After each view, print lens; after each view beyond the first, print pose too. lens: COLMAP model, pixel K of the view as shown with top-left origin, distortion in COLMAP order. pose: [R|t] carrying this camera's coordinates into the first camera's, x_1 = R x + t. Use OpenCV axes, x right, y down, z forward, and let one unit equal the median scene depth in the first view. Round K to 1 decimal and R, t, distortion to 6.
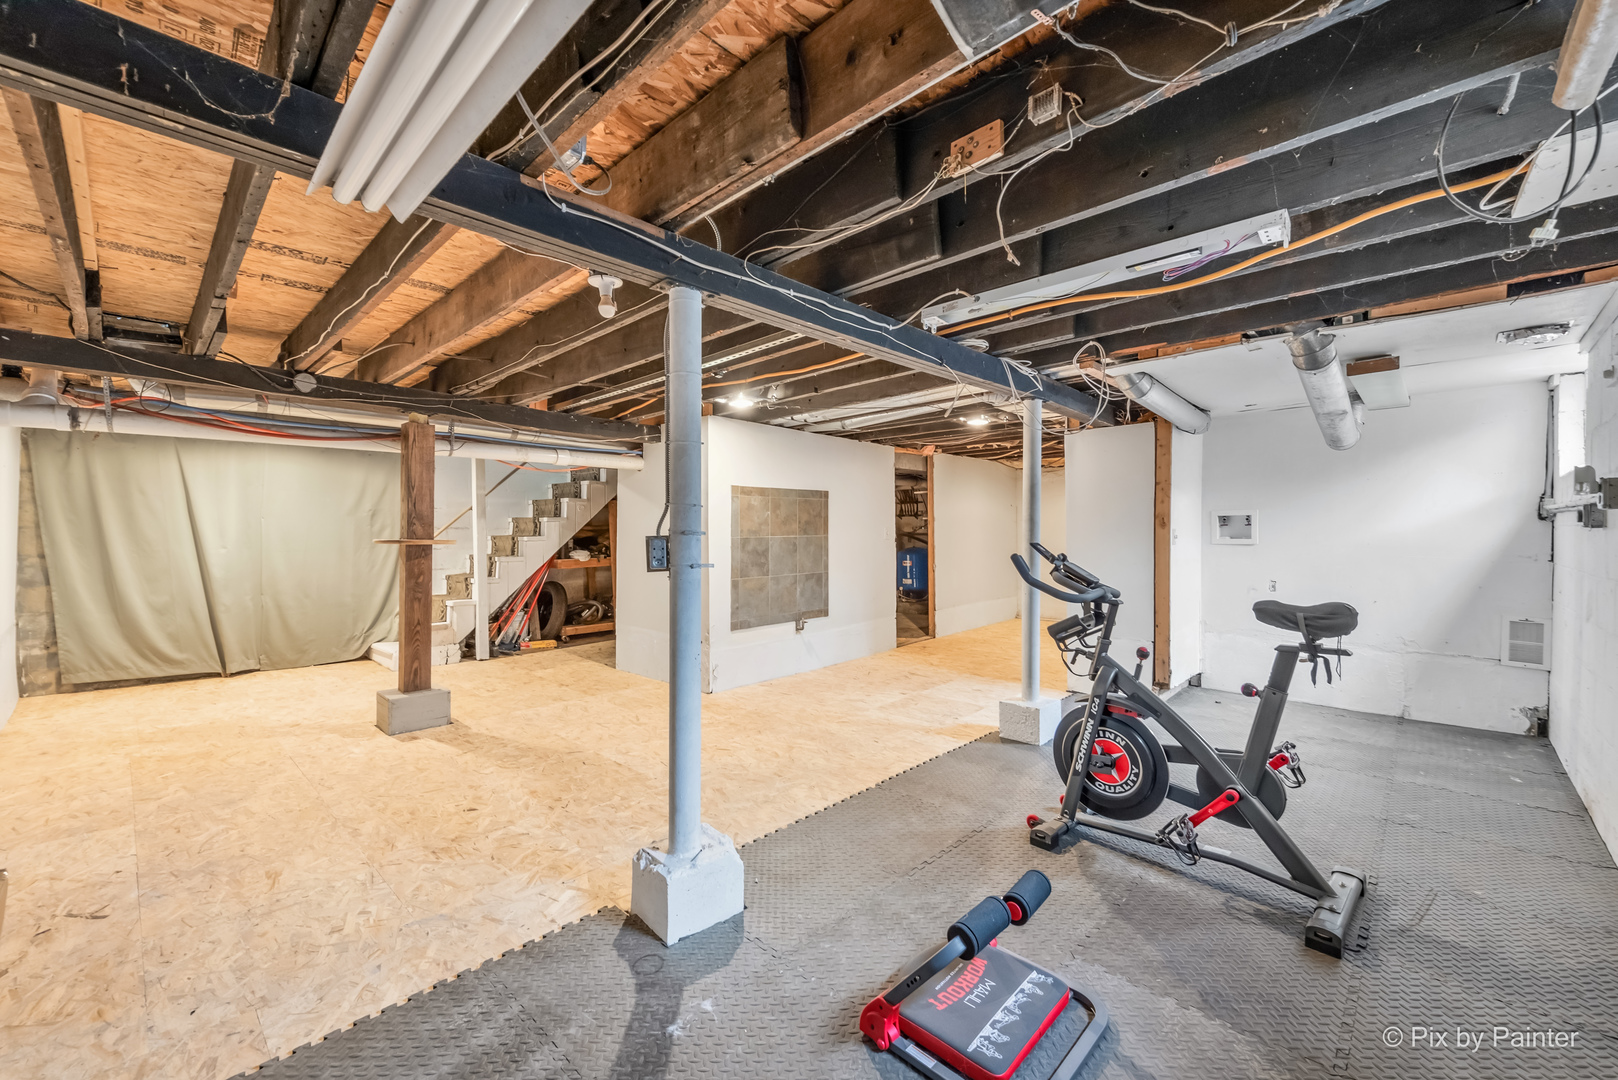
lens RADIAL K [[645.8, 0, 806.9], [0, 645.8, 532.8], [0, 0, 1]] dist [0.018340, -0.000225]
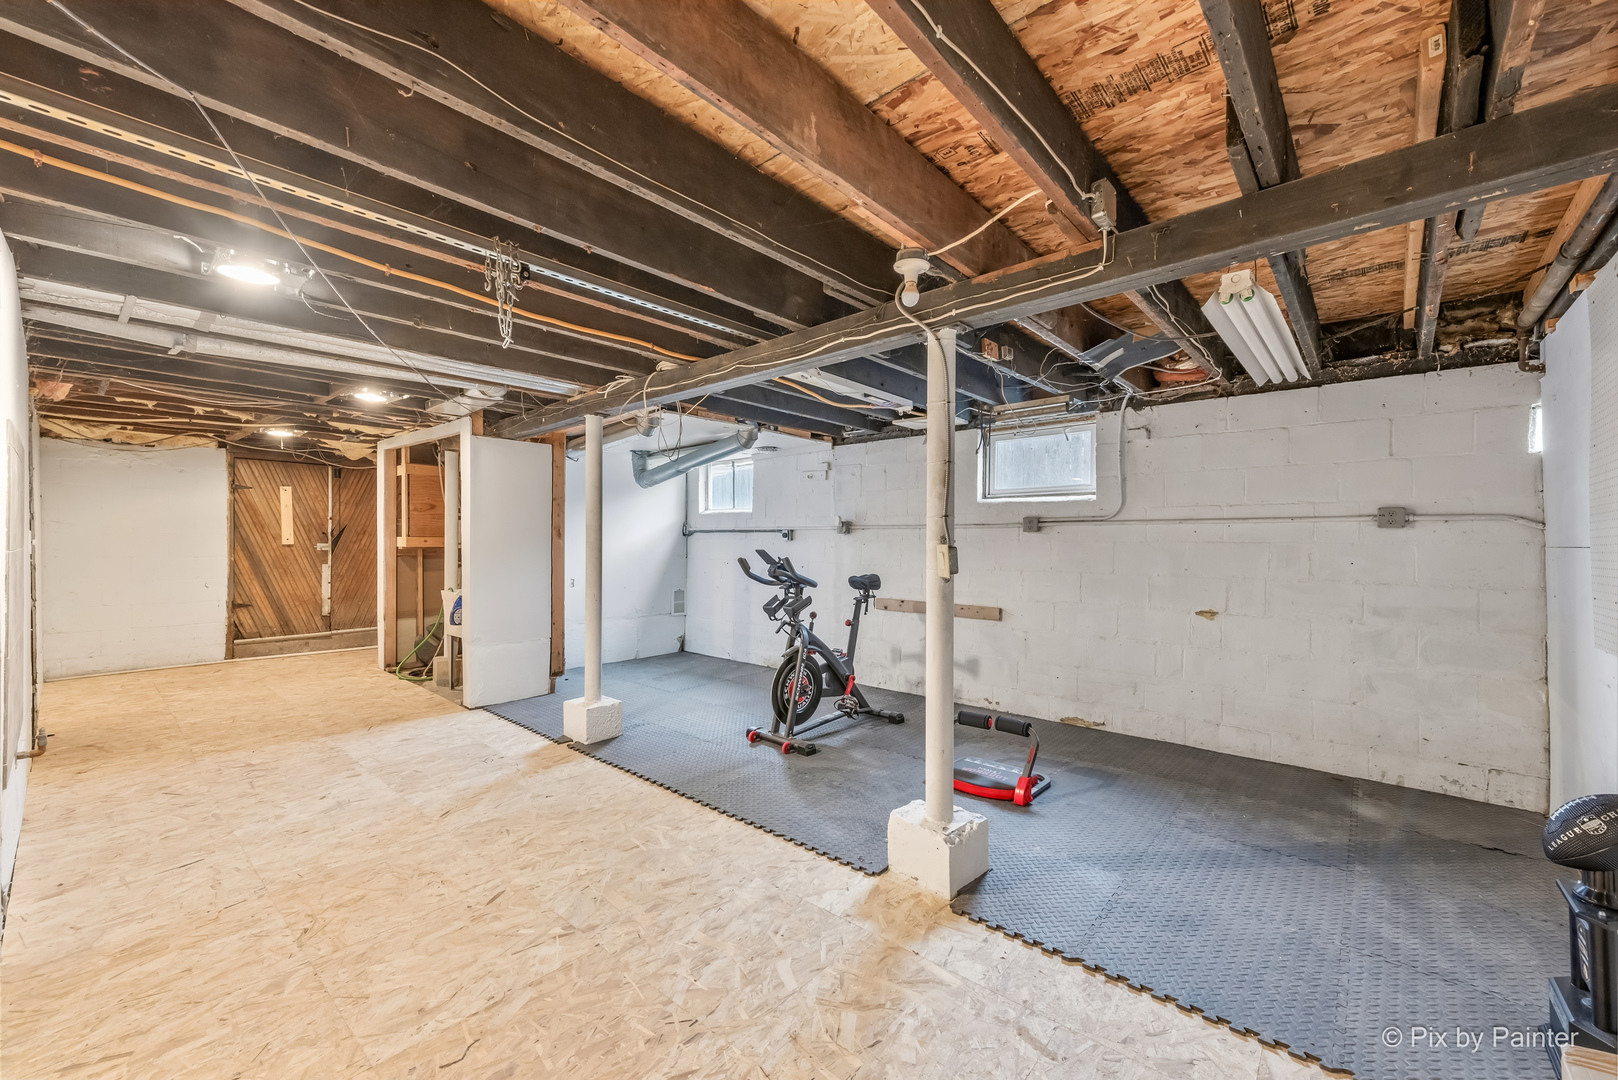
lens RADIAL K [[645.8, 0, 807.4], [0, 645.8, 544.7], [0, 0, 1]] dist [0.018340, -0.000225]
pose [[-0.053071, -0.001707, 0.998589, -0.948623], [-0.001511, 0.999998, 0.001629, 0.002848], [-0.998590, -0.001423, -0.053074, 0.930593]]
